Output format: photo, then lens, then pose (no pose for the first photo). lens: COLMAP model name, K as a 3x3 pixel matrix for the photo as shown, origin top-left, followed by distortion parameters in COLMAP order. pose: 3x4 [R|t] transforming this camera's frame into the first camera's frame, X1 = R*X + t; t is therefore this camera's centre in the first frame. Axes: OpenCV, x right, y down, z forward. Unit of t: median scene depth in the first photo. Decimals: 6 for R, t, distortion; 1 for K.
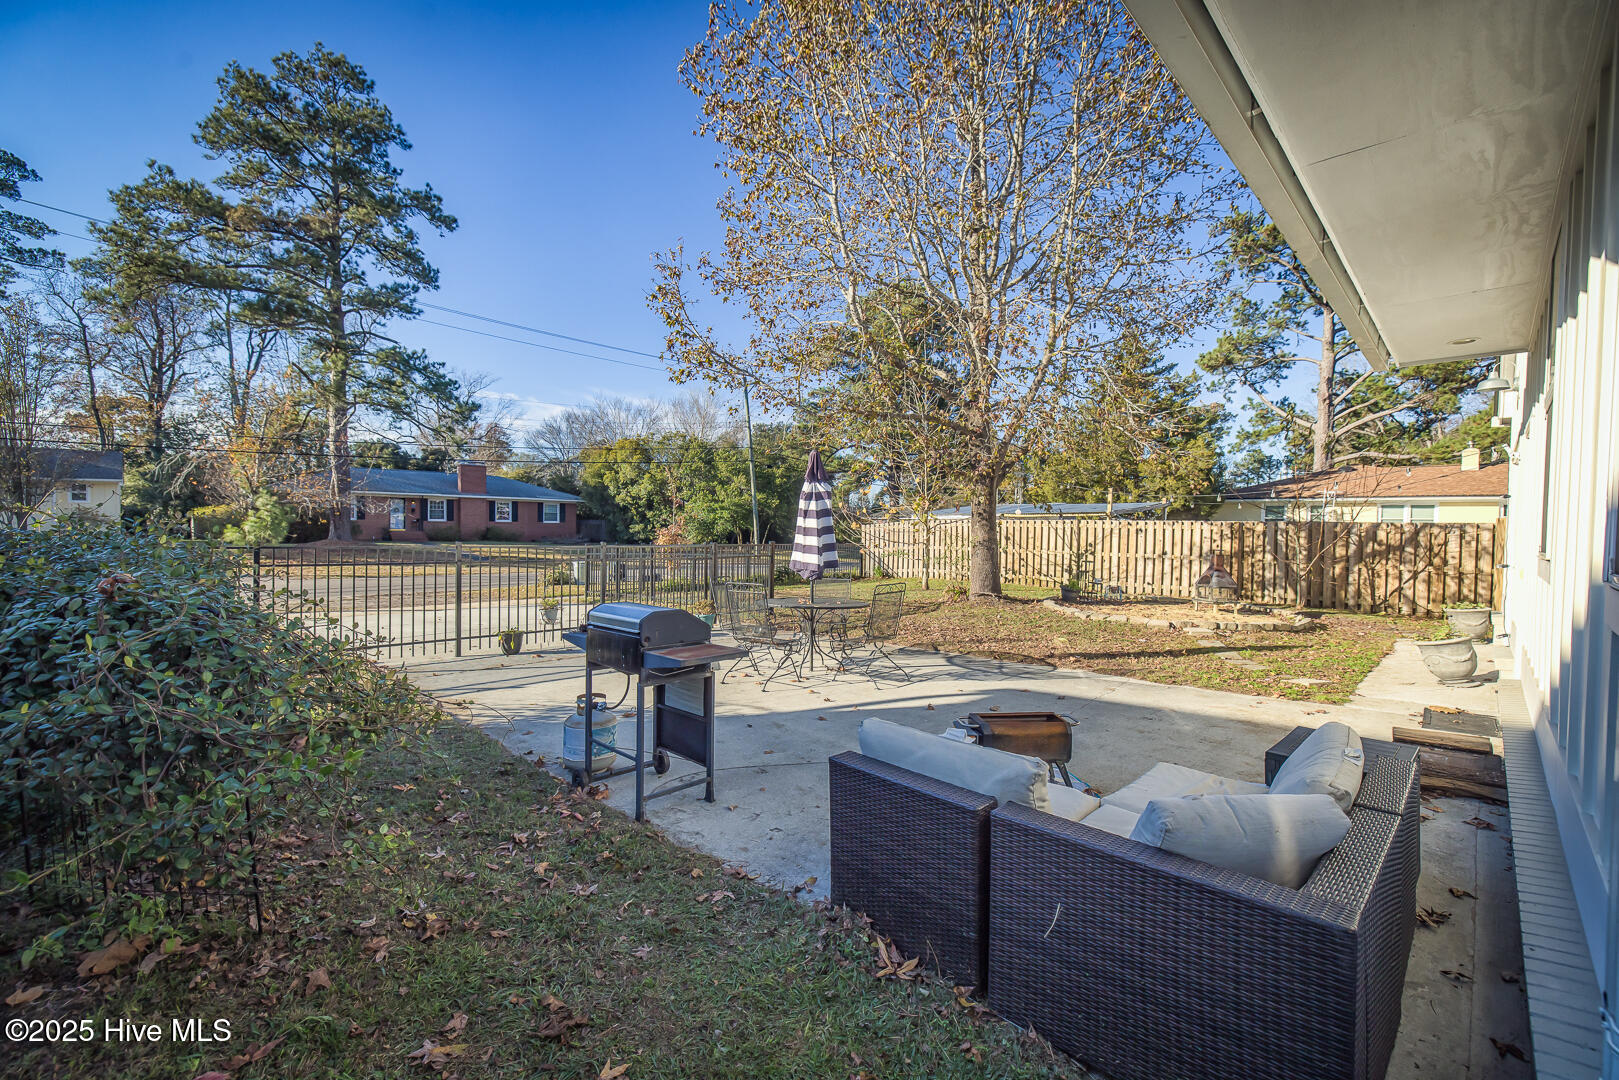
lens RADIAL K [[684.4, 0, 802.7], [0, 684.4, 536.8], [0, 0, 1]] dist [-0.001696, 0.000578]
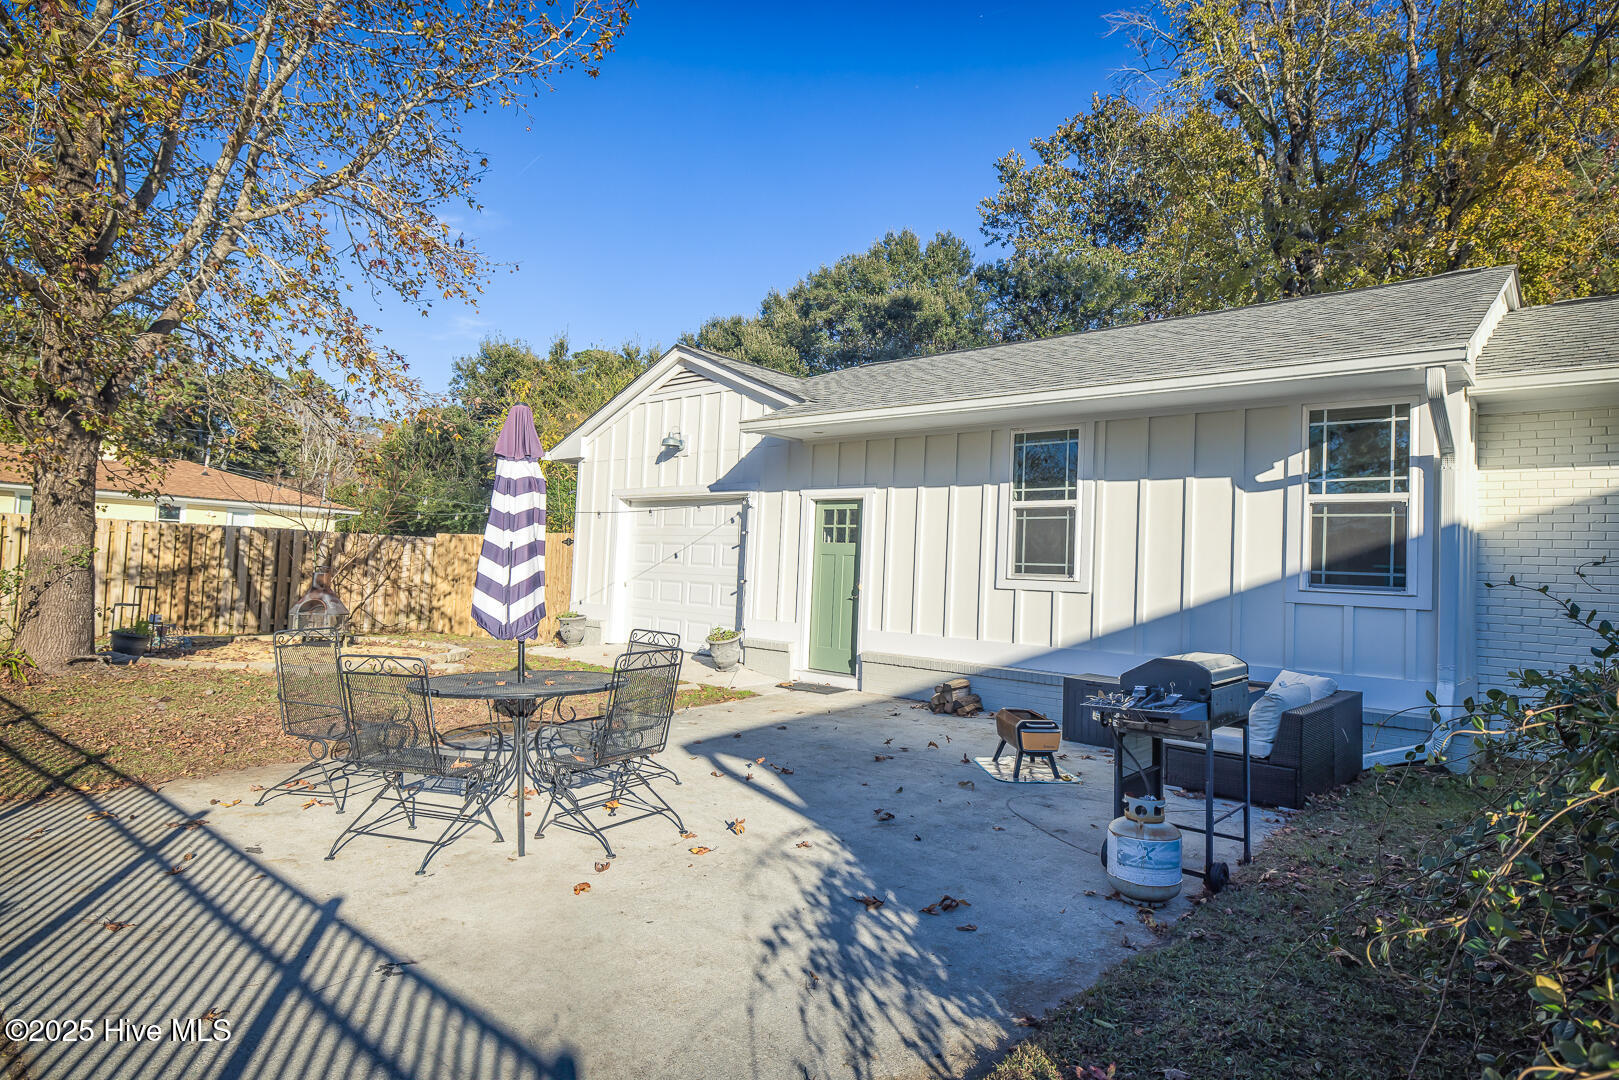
lens RADIAL K [[906.7, 0, 806.3], [0, 906.7, 525.9], [0, 0, 1]] dist [-0.012642, 0.000316]
pose [[-0.053617, 0.033252, 0.998008, -0.356045], [-0.026482, 0.999047, -0.034709, -0.004800], [-0.998210, -0.028290, -0.052685, 0.399928]]
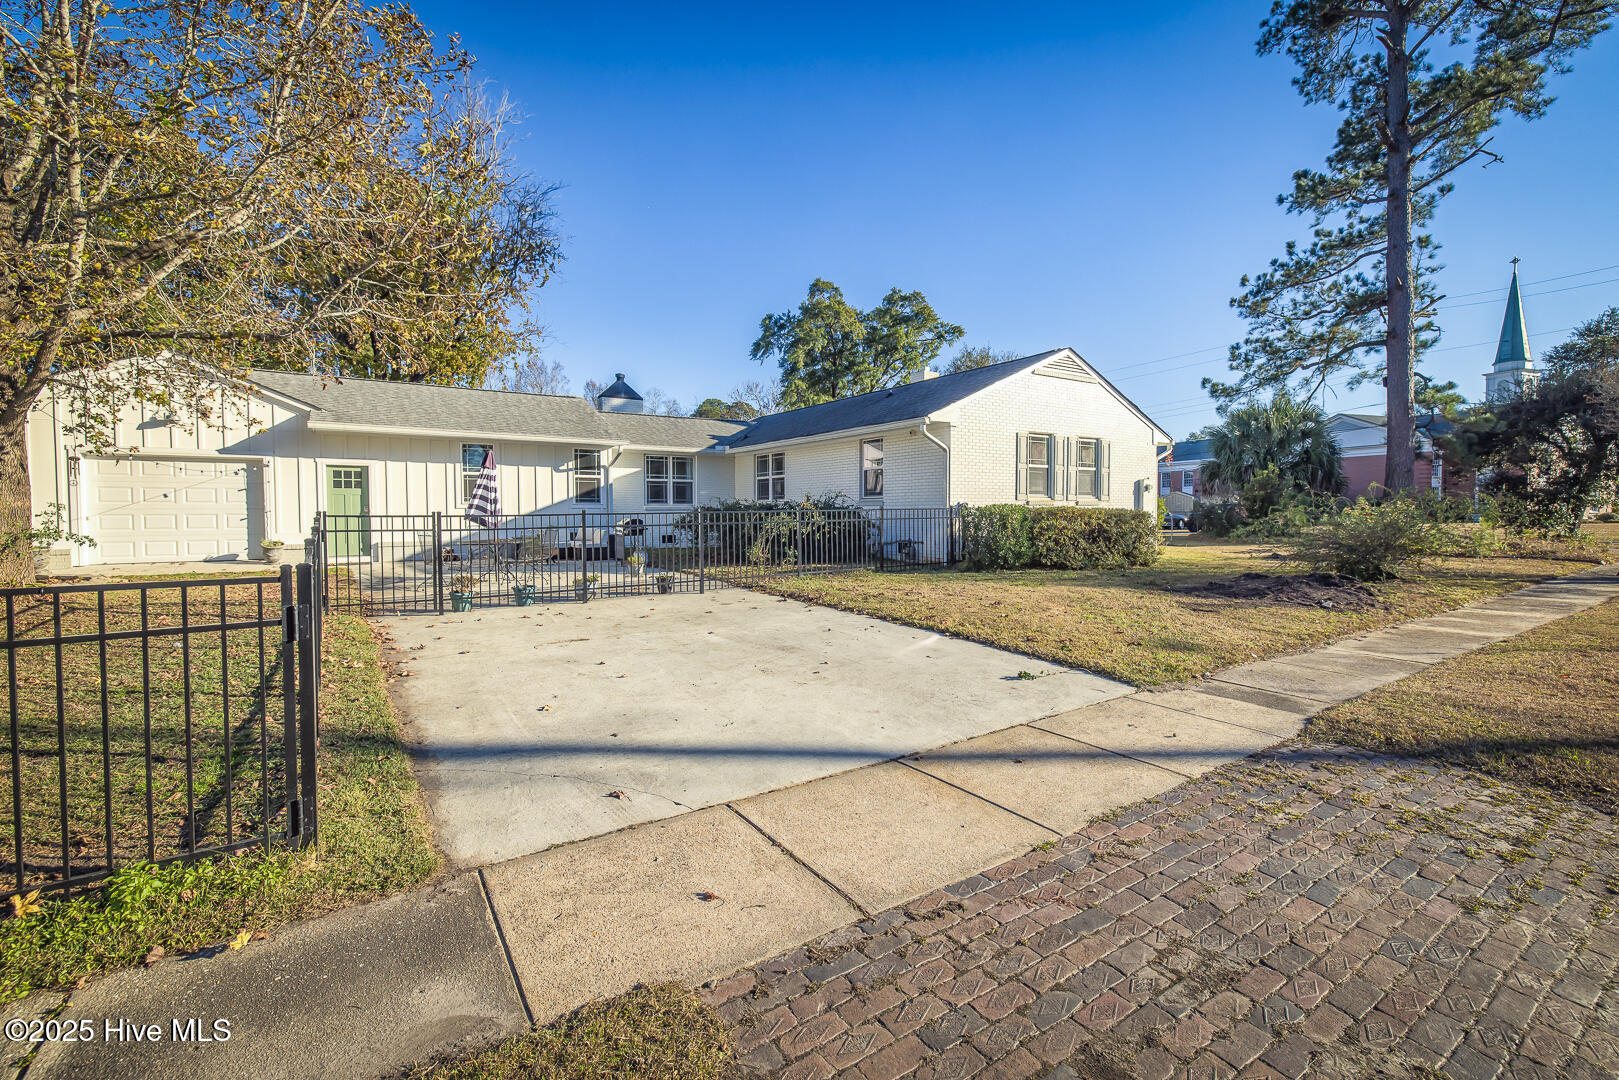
lens RADIAL K [[684.4, 0, 797.4], [0, 684.4, 534.3], [0, 0, 1]] dist [-0.001696, 0.000578]
pose [[-0.981739, -0.018837, 0.189296, -0.502613], [-0.008747, 0.998503, 0.054000, -0.009182], [-0.190030, 0.051358, -0.980434, 1.223957]]
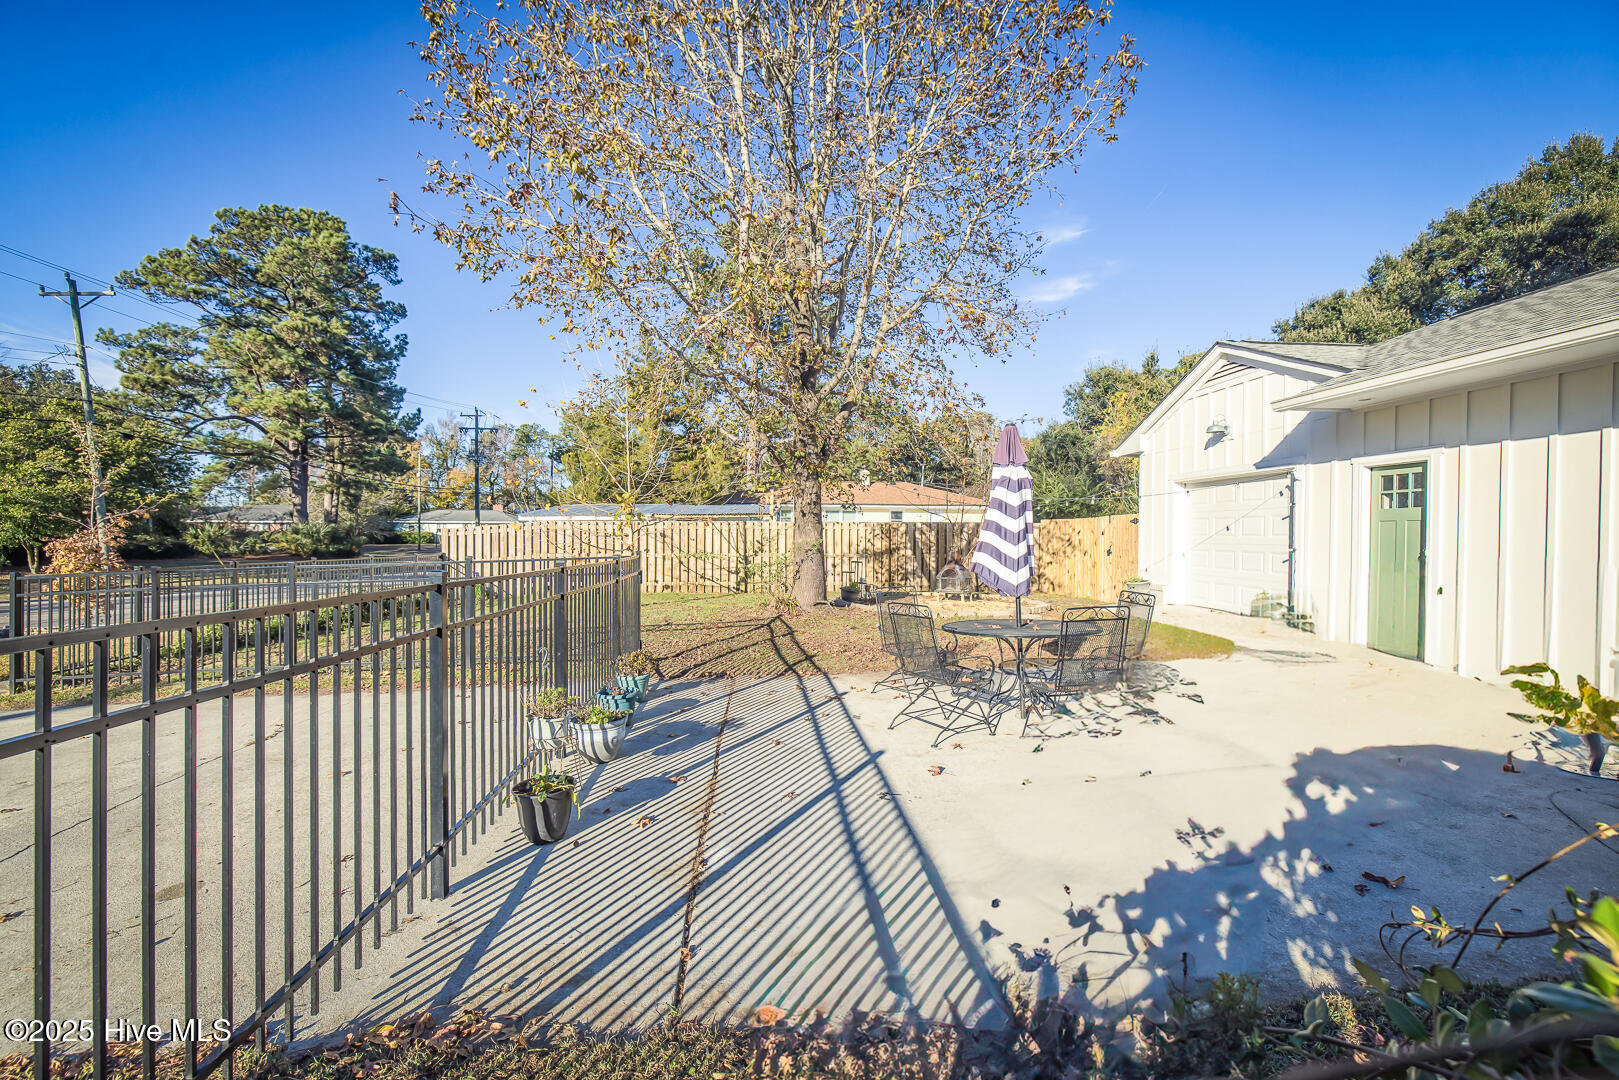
lens RADIAL K [[684.4, 0, 801.6], [0, 684.4, 546.5], [0, 0, 1]] dist [-0.001696, 0.000578]
pose [[0.661552, -0.026891, 0.749417, -0.350480], [0.020191, 0.999633, 0.018046, -0.006018], [-0.749628, 0.003193, 0.661852, 0.332747]]
